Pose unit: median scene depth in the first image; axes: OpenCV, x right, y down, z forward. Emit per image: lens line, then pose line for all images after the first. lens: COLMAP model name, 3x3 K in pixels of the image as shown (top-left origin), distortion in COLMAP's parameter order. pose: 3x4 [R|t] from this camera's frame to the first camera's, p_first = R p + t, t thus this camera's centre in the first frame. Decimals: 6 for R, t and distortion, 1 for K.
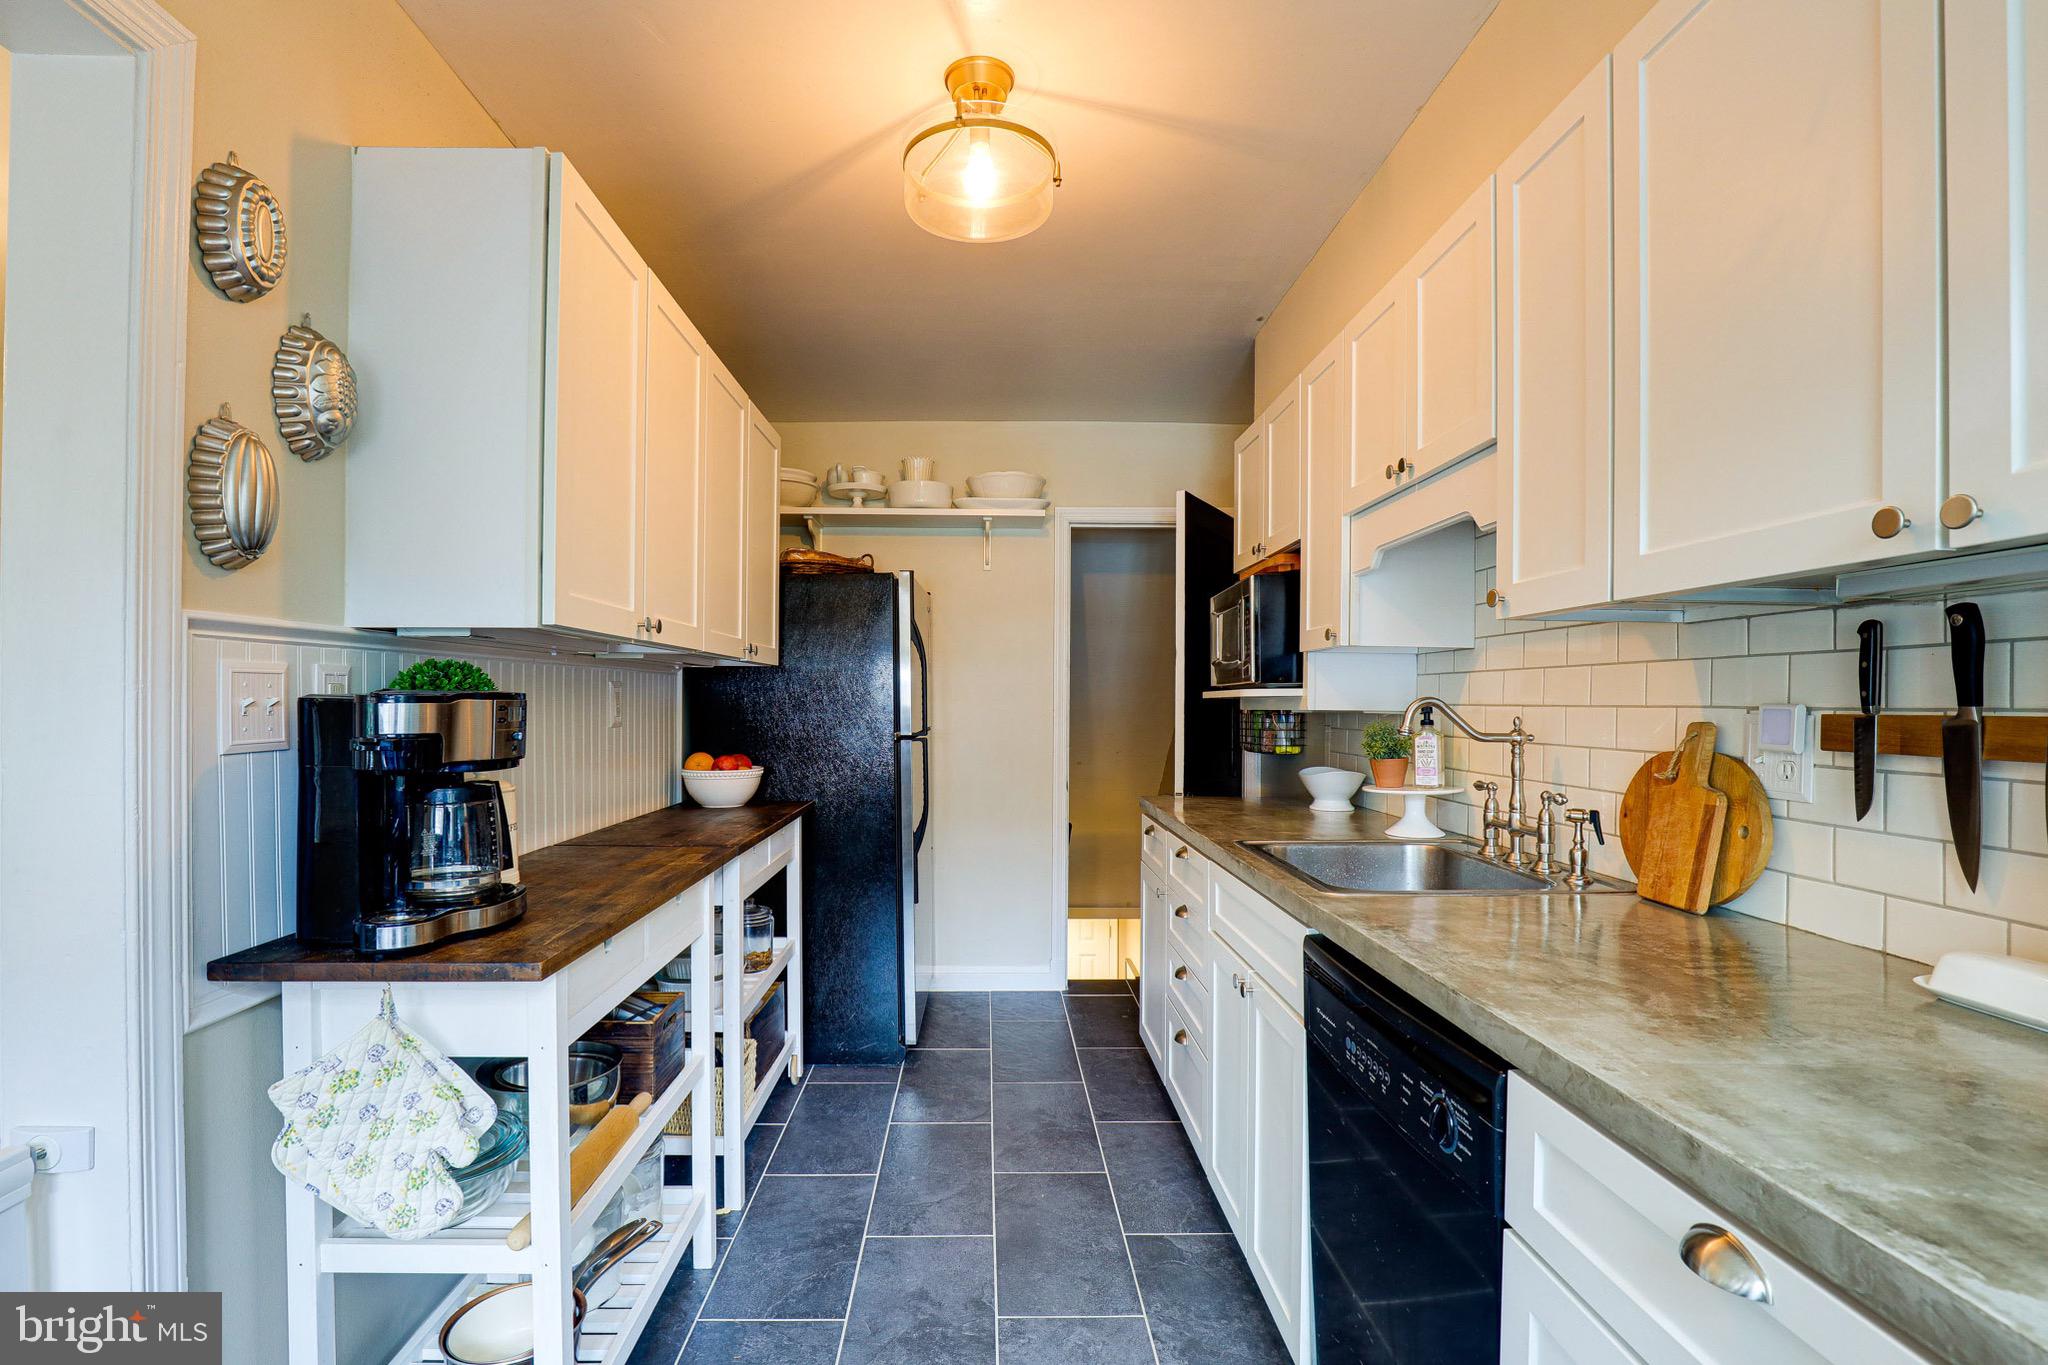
lens RADIAL K [[968.3, 0, 1001.7], [0, 968.3, 700.6], [0, 0, 1]] dist [-0.037685, 0.007096]
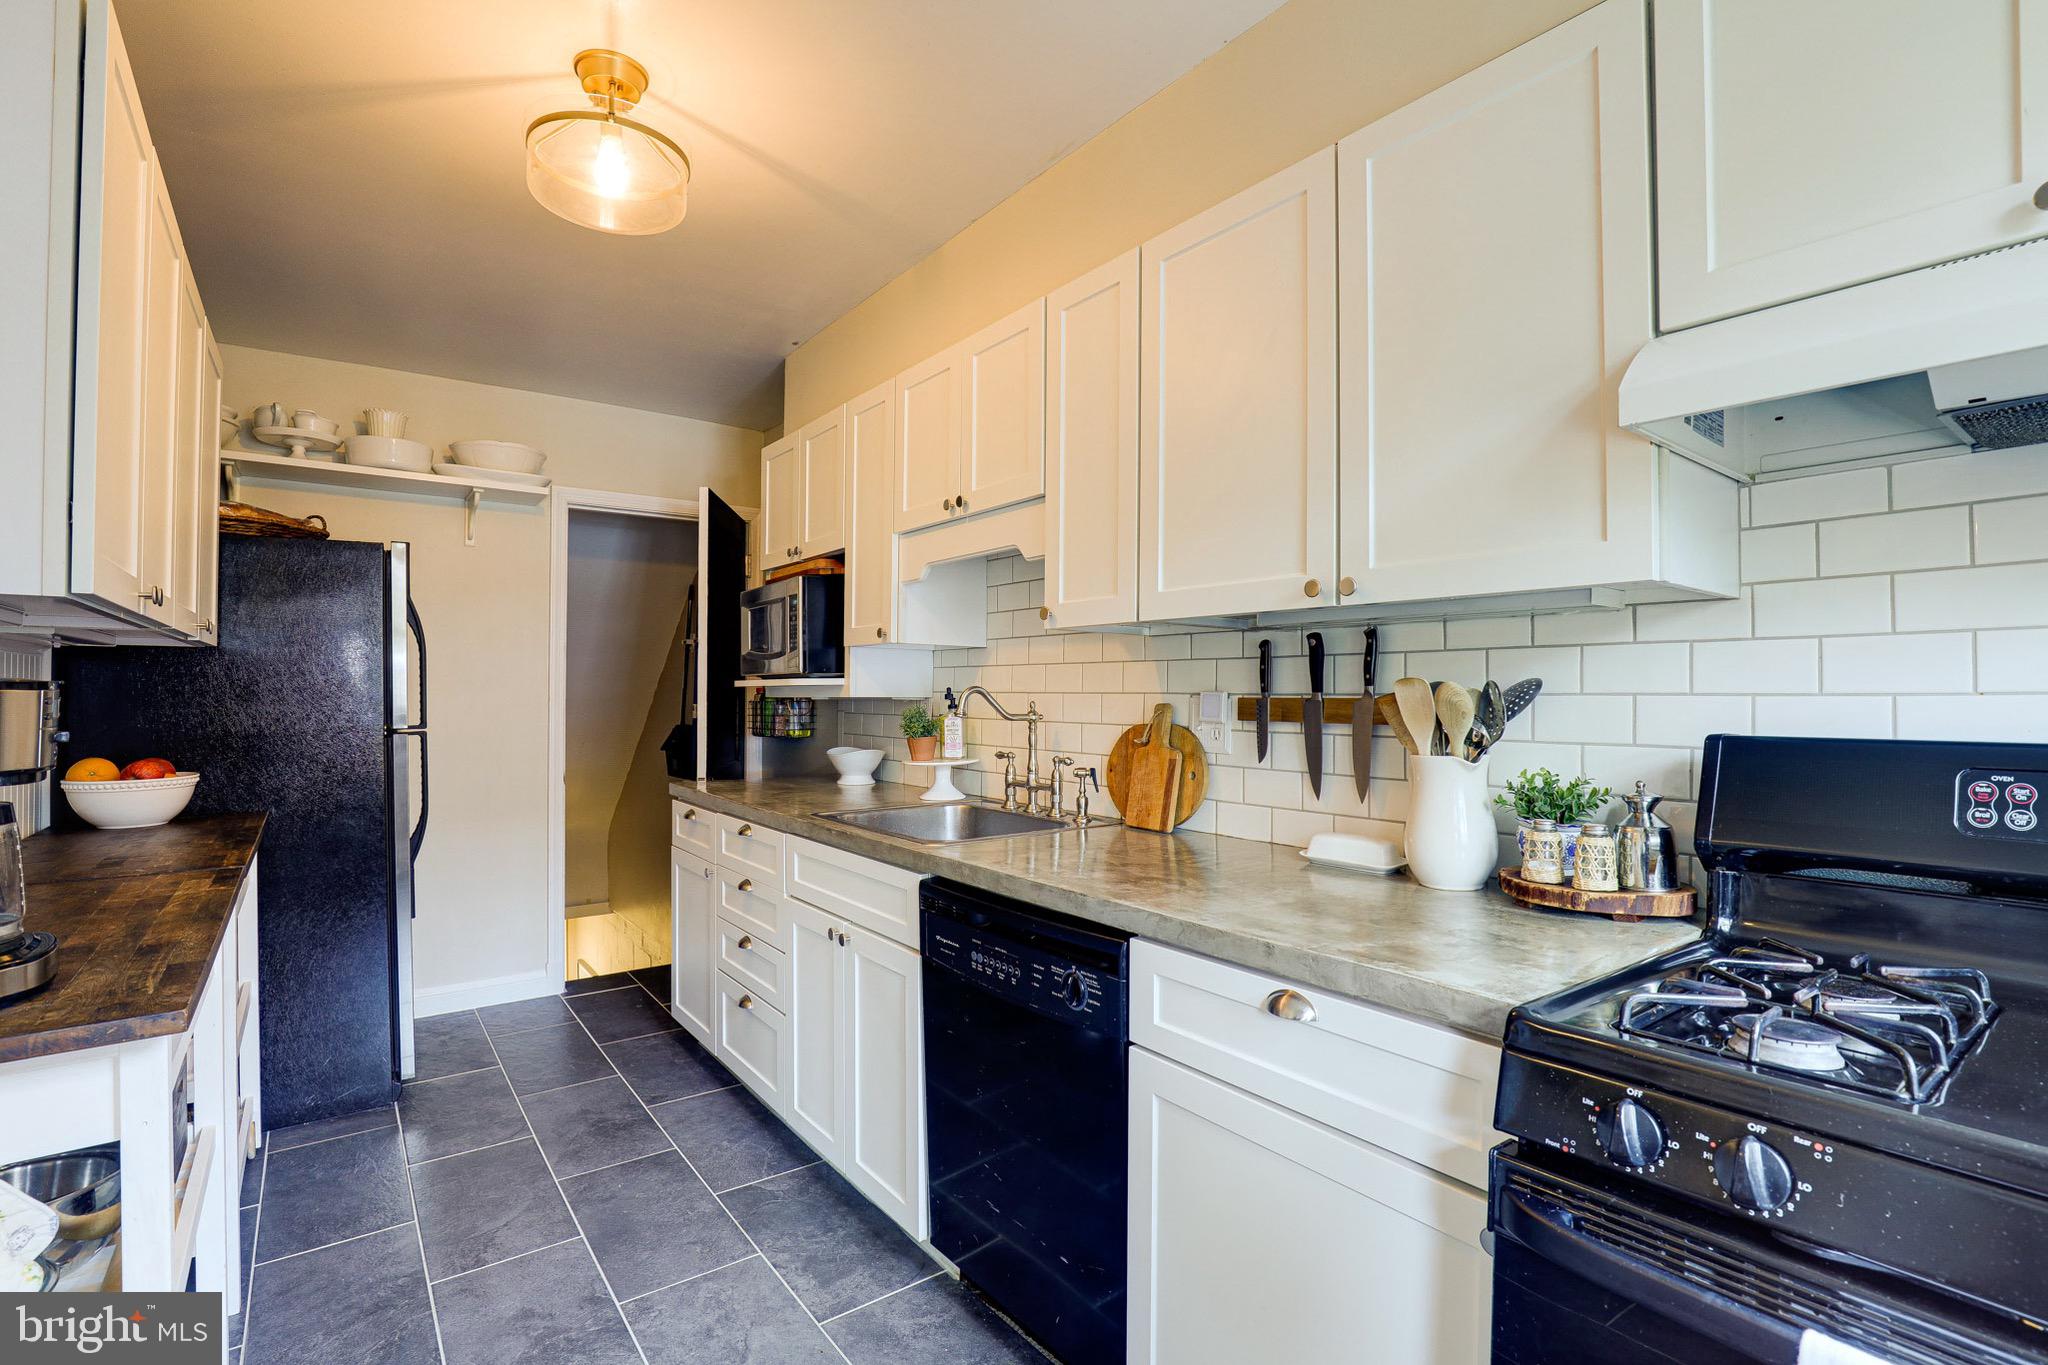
lens RADIAL K [[942.4, 0, 1041.1], [0, 942.4, 684.0], [0, 0, 1]] dist [-0.036171, 0.007979]
pose [[0.800823, 0.001851, 0.598899, -0.217688], [0.000879, 0.999991, -0.004266, -0.001305], [-0.598901, 0.003942, 0.800813, -0.043242]]
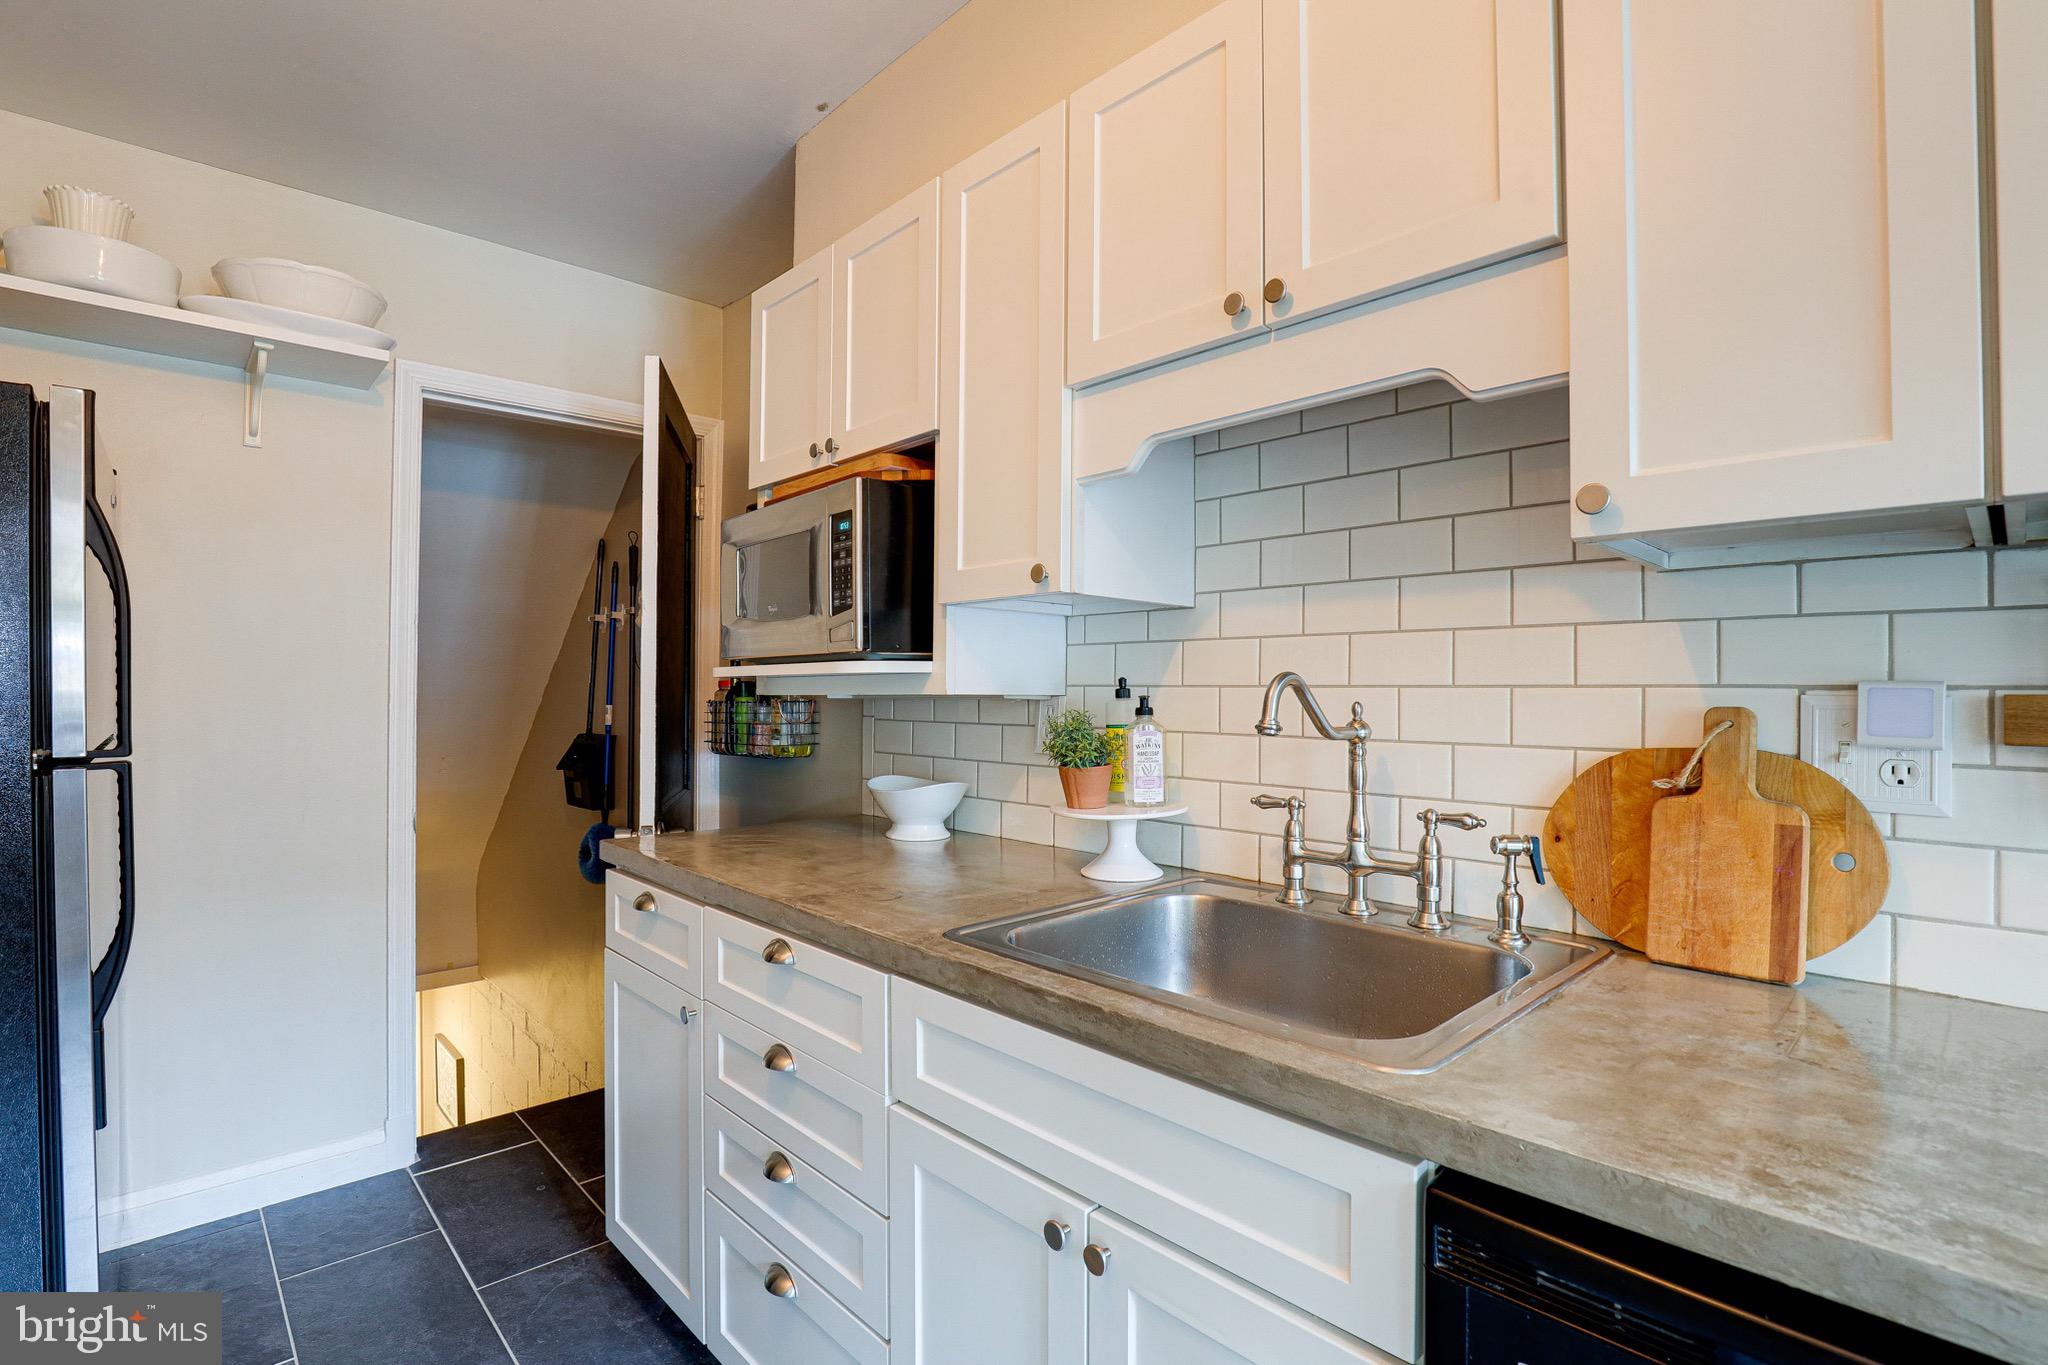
lens RADIAL K [[963.3, 0, 1024.0], [0, 963.3, 682.5], [0, 0, 1]] dist [-0.038848, 0.008804]
pose [[0.740005, 0.002699, 0.672596, -0.099492], [0.000169, 0.999991, -0.004198, 0.005184], [-0.672601, 0.003220, 0.739998, 0.617753]]
